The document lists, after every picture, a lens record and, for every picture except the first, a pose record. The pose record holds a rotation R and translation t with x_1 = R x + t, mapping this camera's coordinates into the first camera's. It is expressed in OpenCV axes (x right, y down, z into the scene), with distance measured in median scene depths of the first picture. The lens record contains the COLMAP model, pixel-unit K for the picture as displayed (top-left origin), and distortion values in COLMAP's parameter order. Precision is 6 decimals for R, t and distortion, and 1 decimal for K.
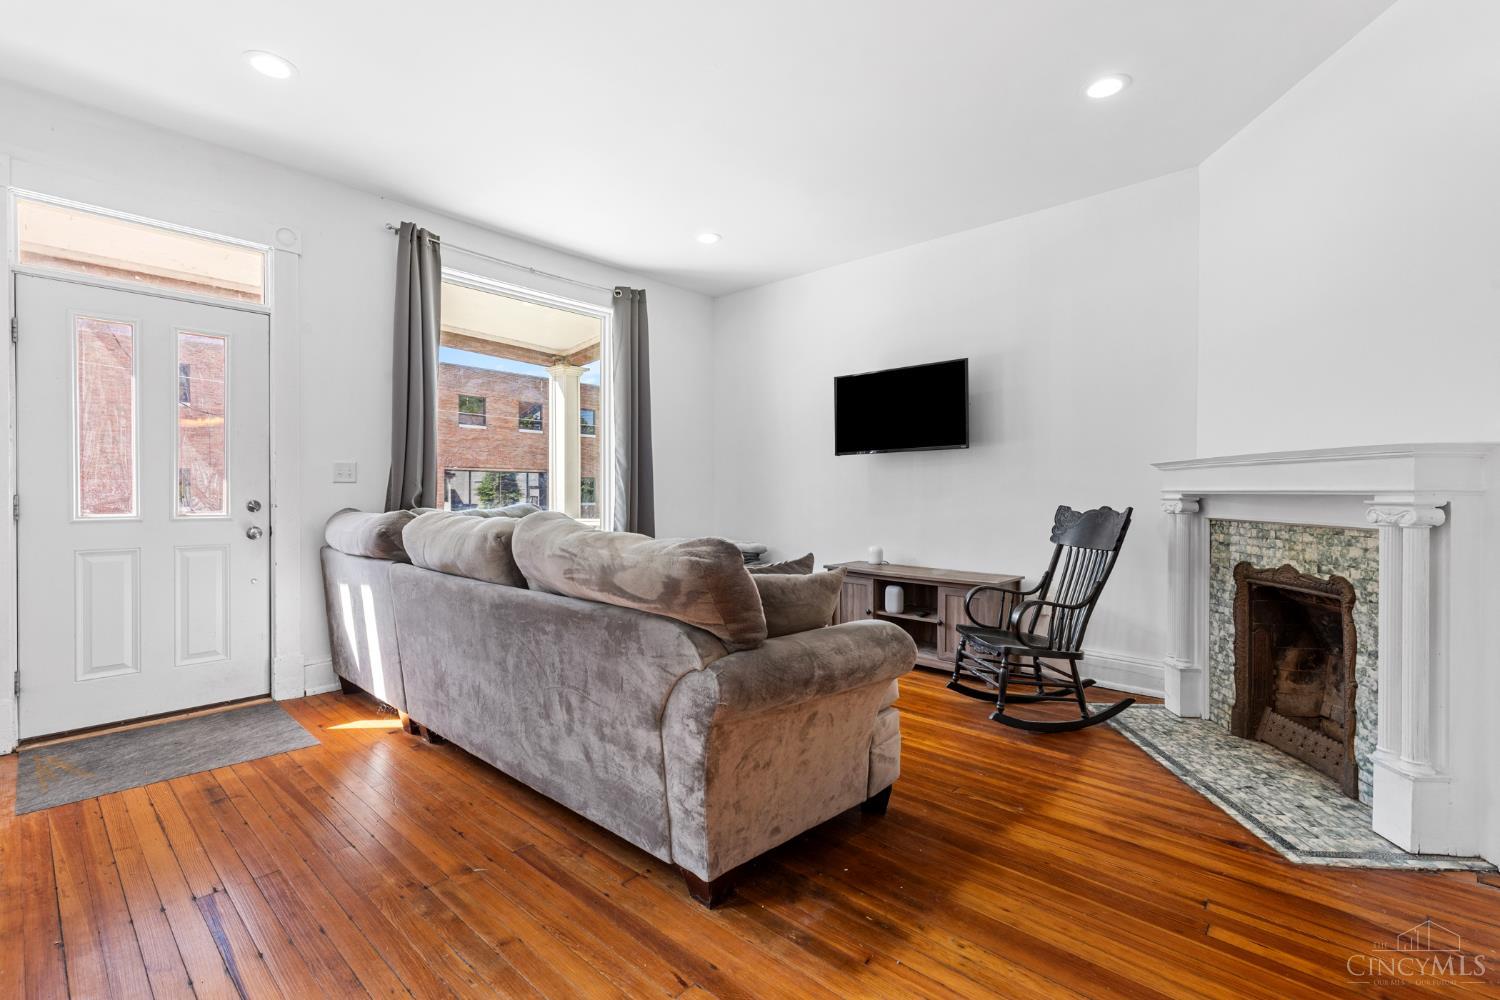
lens RADIAL K [[676.6, 0, 741.6], [0, 676.6, 495.2], [0, 0, 1]] dist [0.008522, 0.000031]
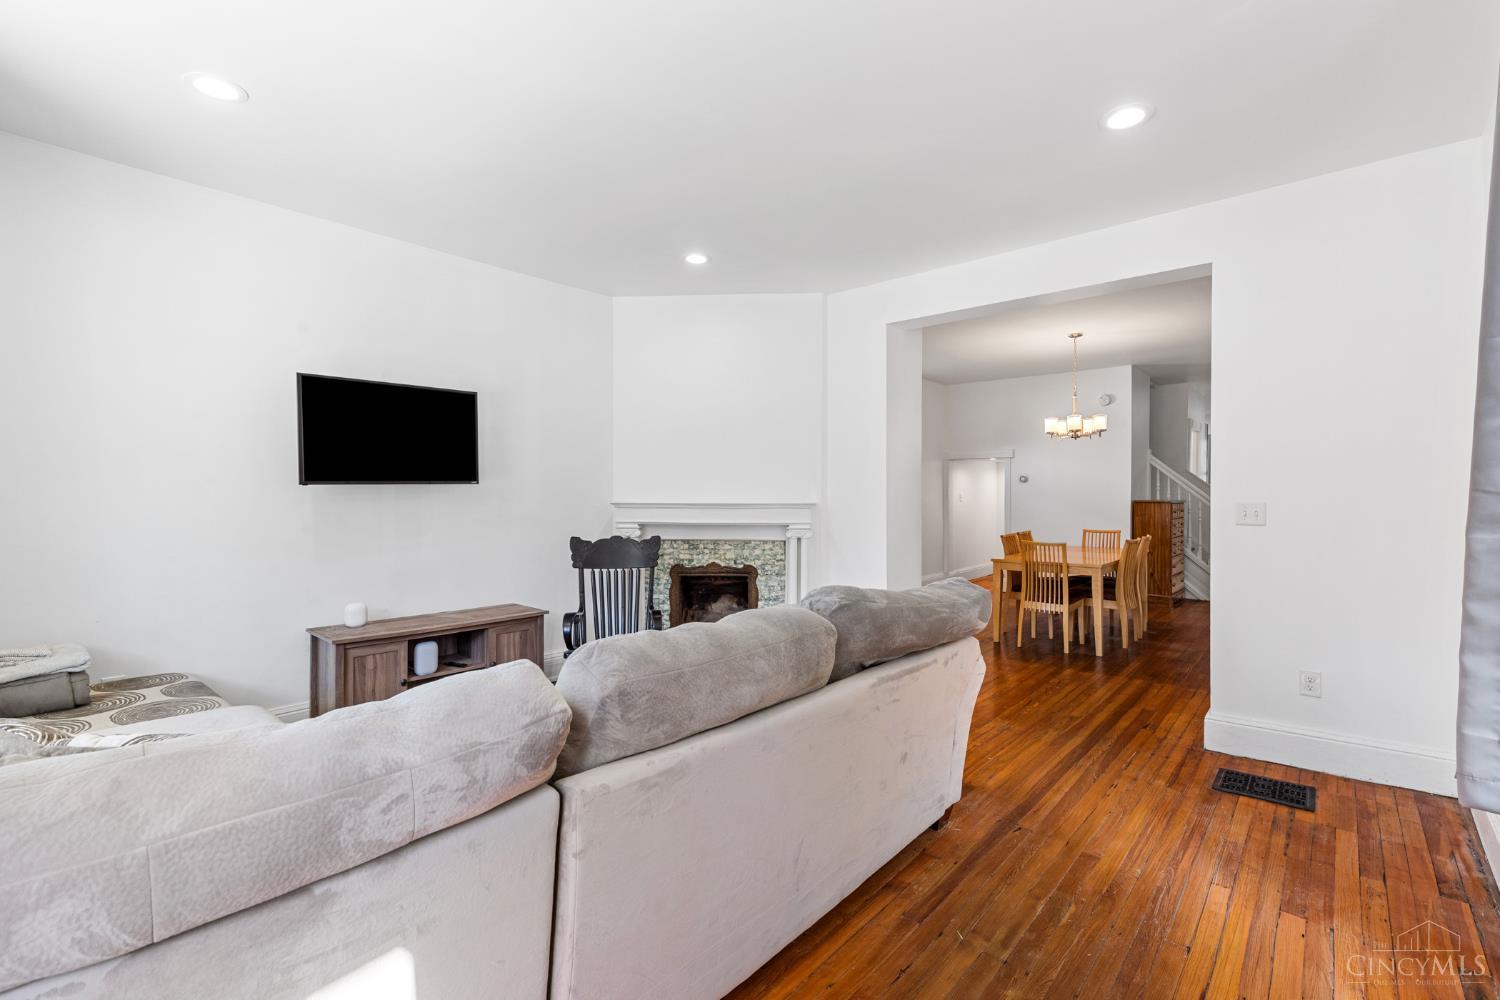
lens RADIAL K [[676.6, 0, 740.1], [0, 676.6, 498.6], [0, 0, 1]] dist [0.008522, 0.000031]
pose [[-0.020036, -0.010357, 0.999746, -0.999569], [0.004680, 0.999934, 0.010453, -0.086519], [-0.999788, 0.004889, -0.019986, 0.965069]]
